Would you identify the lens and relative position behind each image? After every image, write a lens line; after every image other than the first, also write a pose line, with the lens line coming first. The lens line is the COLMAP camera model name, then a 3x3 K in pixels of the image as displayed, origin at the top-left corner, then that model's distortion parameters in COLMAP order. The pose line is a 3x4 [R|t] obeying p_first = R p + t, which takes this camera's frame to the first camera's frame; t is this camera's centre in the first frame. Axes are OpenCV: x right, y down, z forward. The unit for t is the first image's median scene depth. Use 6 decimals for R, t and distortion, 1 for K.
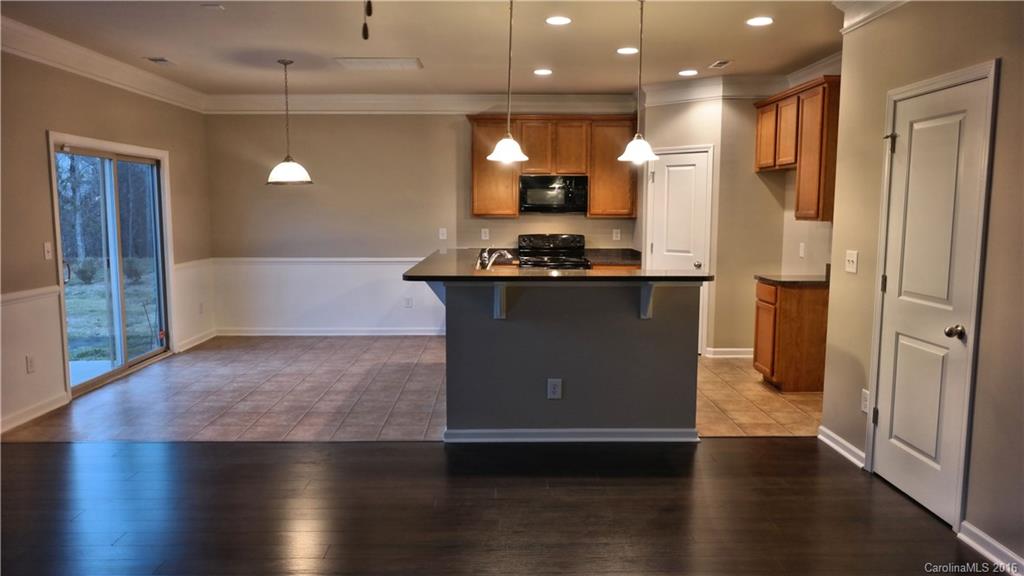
lens RADIAL K [[706.4, 0, 510.4], [0, 706.4, 288.8], [0, 0, 1]] dist [-0.011895, 0.009363]
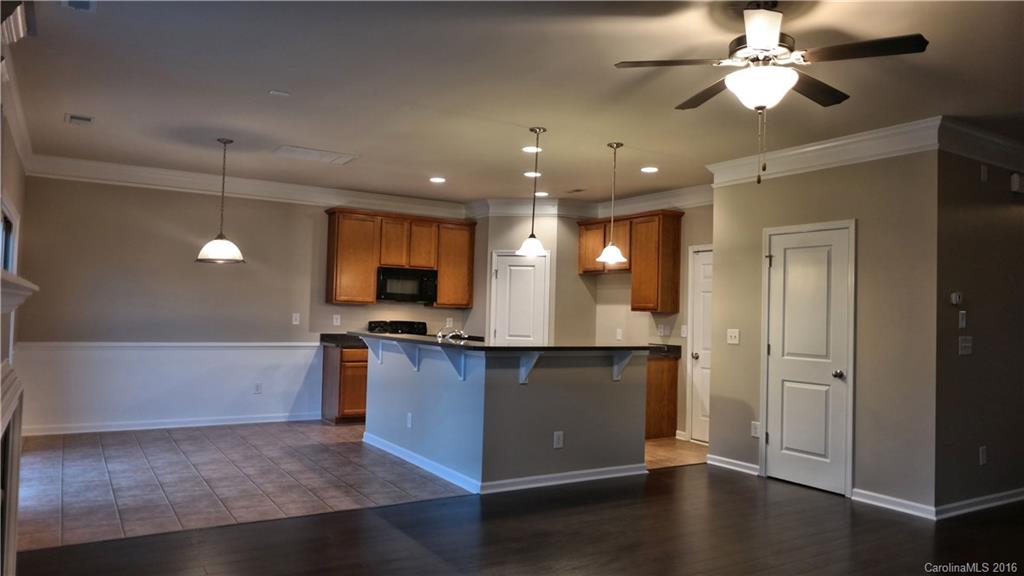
lens RADIAL K [[706.4, 0, 508.1], [0, 706.4, 290.0], [0, 0, 1]] dist [-0.011895, 0.009363]
pose [[0.856107, 0.039234, 0.515307, -0.472438], [0.032124, 0.991146, -0.128832, 0.027559], [-0.515799, 0.126848, 0.847267, -0.023094]]
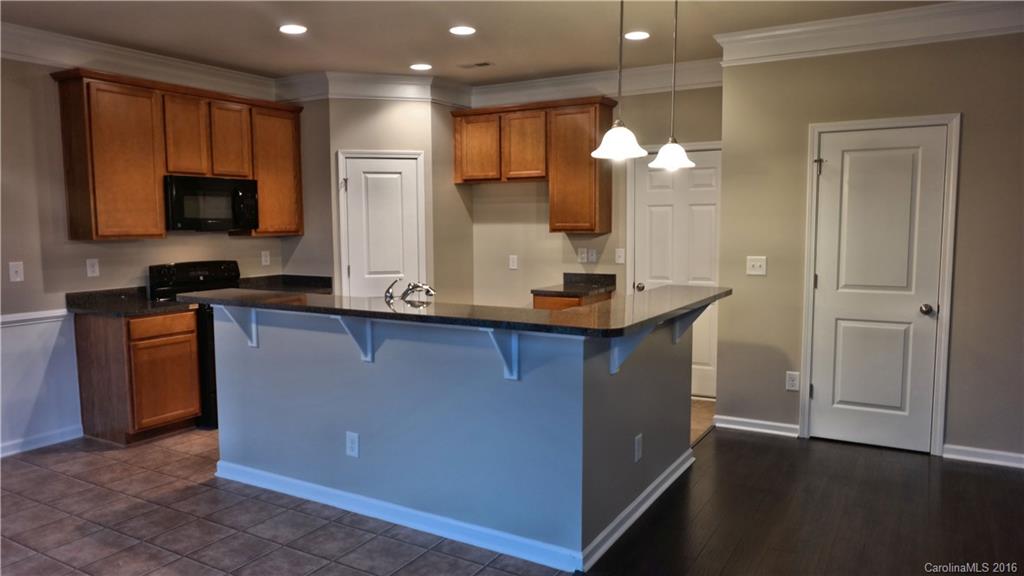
lens RADIAL K [[706.4, 0, 508.0], [0, 706.4, 289.0], [0, 0, 1]] dist [-0.011895, 0.009363]
pose [[0.523313, -0.086671, 0.847721, -0.483404], [0.105019, 0.993790, 0.036775, -0.057970], [-0.845644, 0.069782, 0.529165, 0.495864]]
